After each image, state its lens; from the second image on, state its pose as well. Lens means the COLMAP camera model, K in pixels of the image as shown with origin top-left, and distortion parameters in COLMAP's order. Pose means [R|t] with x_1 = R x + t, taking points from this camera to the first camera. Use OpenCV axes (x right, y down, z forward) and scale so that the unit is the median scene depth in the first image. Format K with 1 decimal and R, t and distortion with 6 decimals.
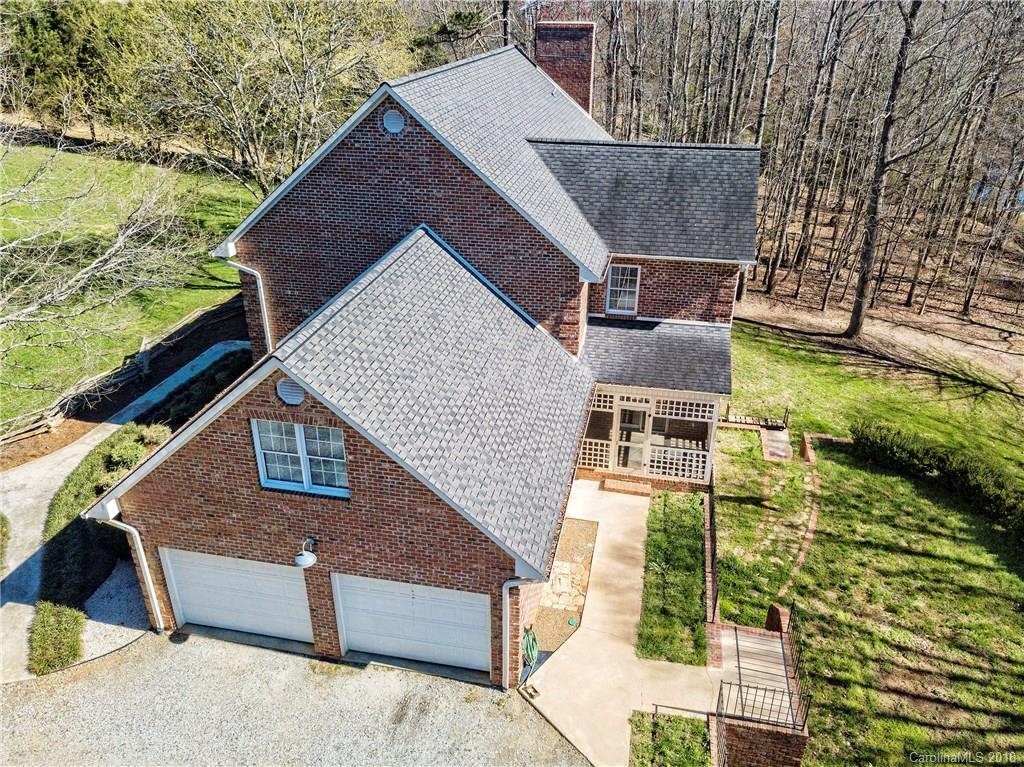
lens RADIAL K [[782.1, 0, 504.9], [0, 782.1, 392.2], [0, 0, 1]] dist [0.075176, -0.003620]
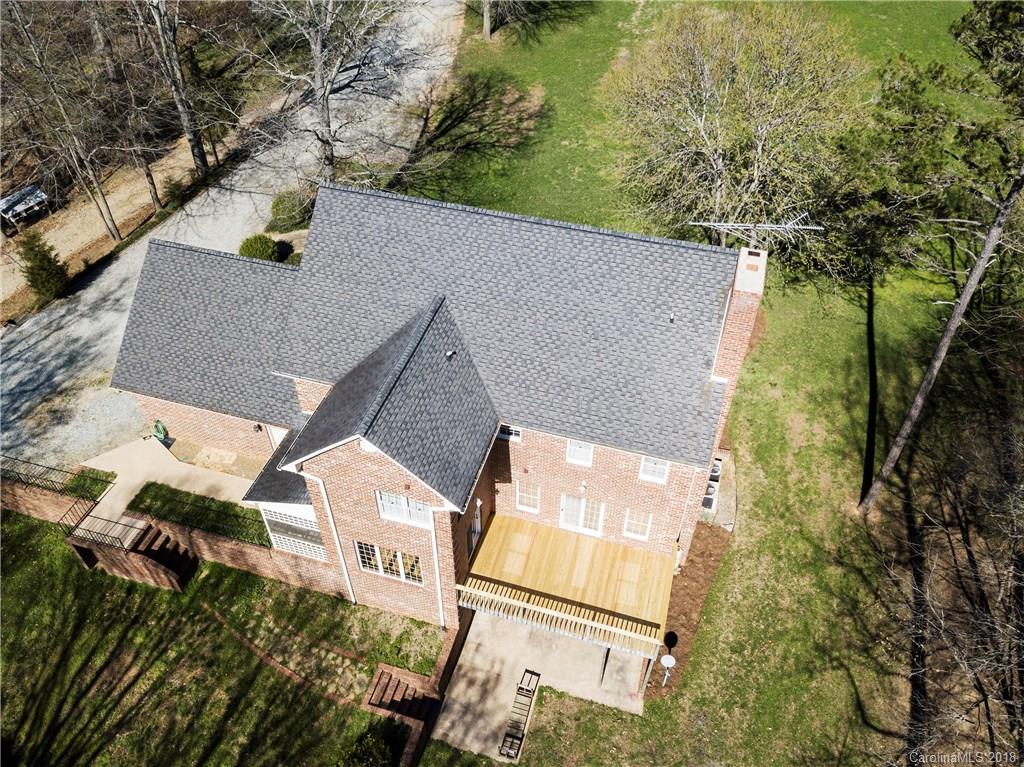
lens RADIAL K [[788.0, 0, 512.0], [0, 788.0, 383.5], [0, 0, 1]] dist [0.021702, -0.005069]
pose [[-0.081444, 0.692893, -0.716426, 1.001889], [-0.461541, 0.610877, 0.643280, -1.119394], [0.883372, 0.383051, 0.270047, 0.894672]]
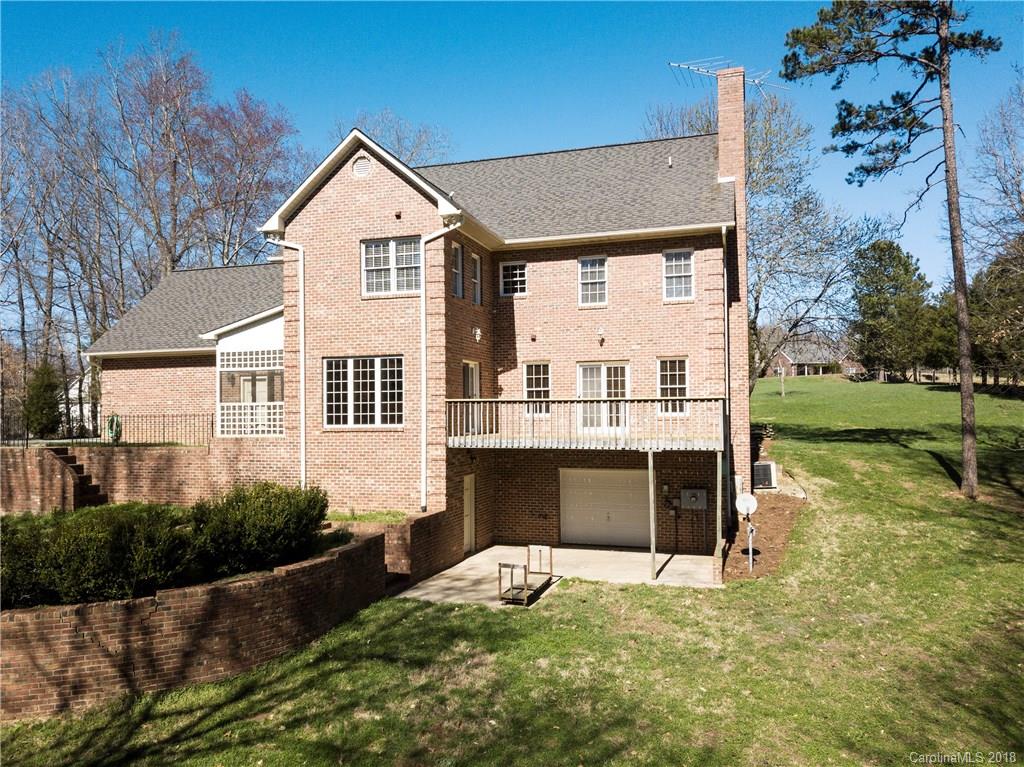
lens RADIAL K [[788.0, 0, 512.0], [0, 788.0, 383.5], [0, 0, 1]] dist [0.021702, -0.005069]
pose [[-0.084201, -0.037602, -0.995739, 1.289194], [-0.449494, 0.893273, 0.004277, -0.128565], [0.889306, 0.447939, -0.092117, 1.431263]]
